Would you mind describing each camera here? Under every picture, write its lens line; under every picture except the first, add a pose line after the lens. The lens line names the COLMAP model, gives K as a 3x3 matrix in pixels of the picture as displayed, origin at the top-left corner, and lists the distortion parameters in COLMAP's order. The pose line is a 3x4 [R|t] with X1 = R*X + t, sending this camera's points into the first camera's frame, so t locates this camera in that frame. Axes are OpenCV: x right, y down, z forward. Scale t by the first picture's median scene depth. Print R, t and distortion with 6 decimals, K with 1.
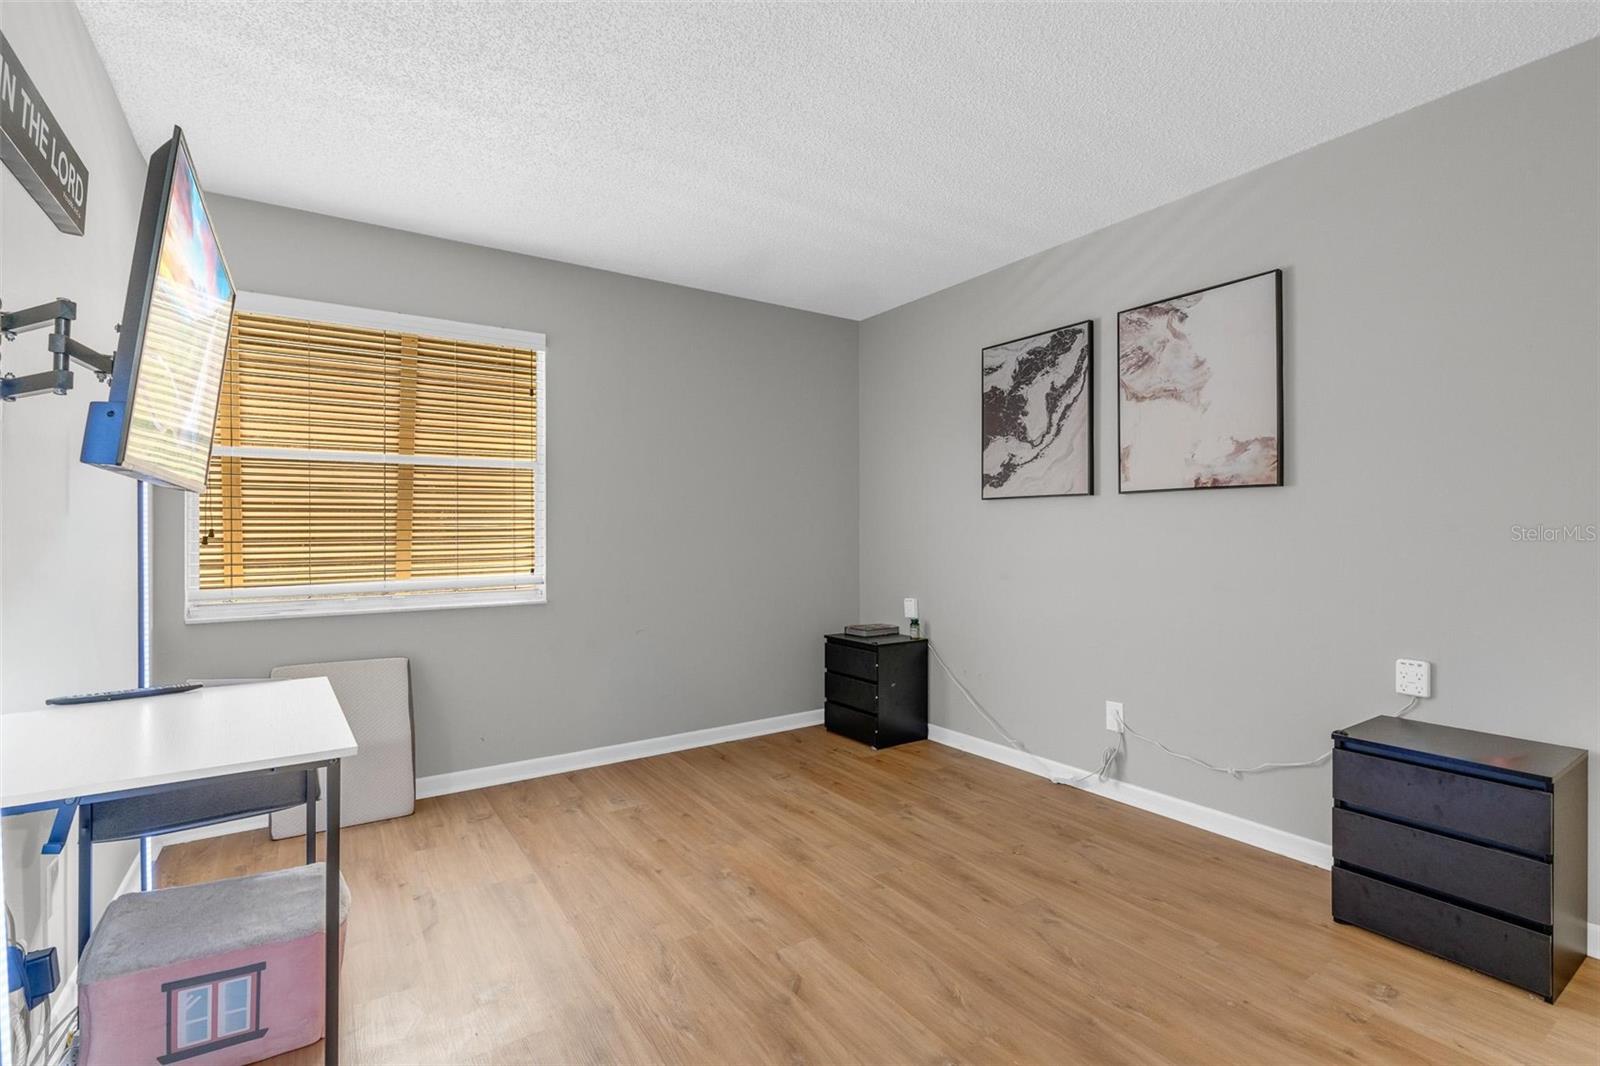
lens RADIAL K [[741.6, 0, 800.0], [0, 741.6, 533.0], [0, 0, 1]] dist [0.001153, 0.000624]
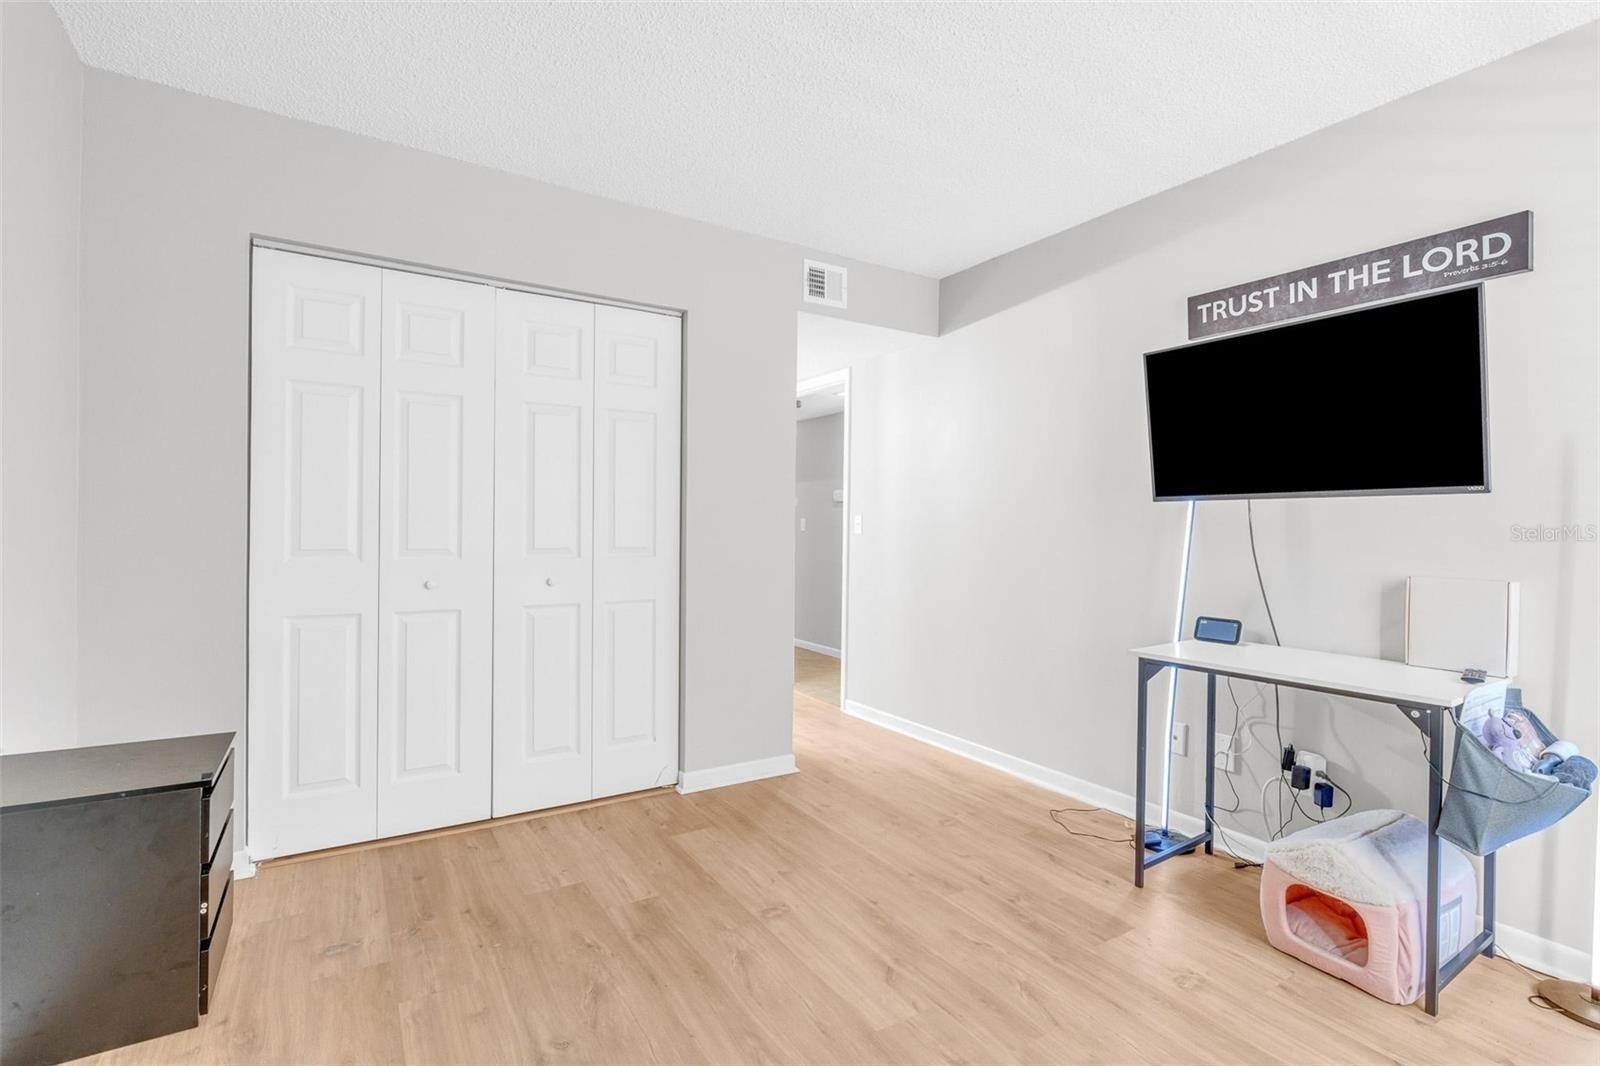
lens RADIAL K [[741.6, 0, 800.0], [0, 741.6, 533.0], [0, 0, 1]] dist [0.001153, 0.000624]
pose [[-0.999277, -0.010715, 0.036472, 0.086662], [-0.010328, 0.999889, 0.010778, -0.001060], [-0.036583, 0.010393, -0.999277, 1.994324]]
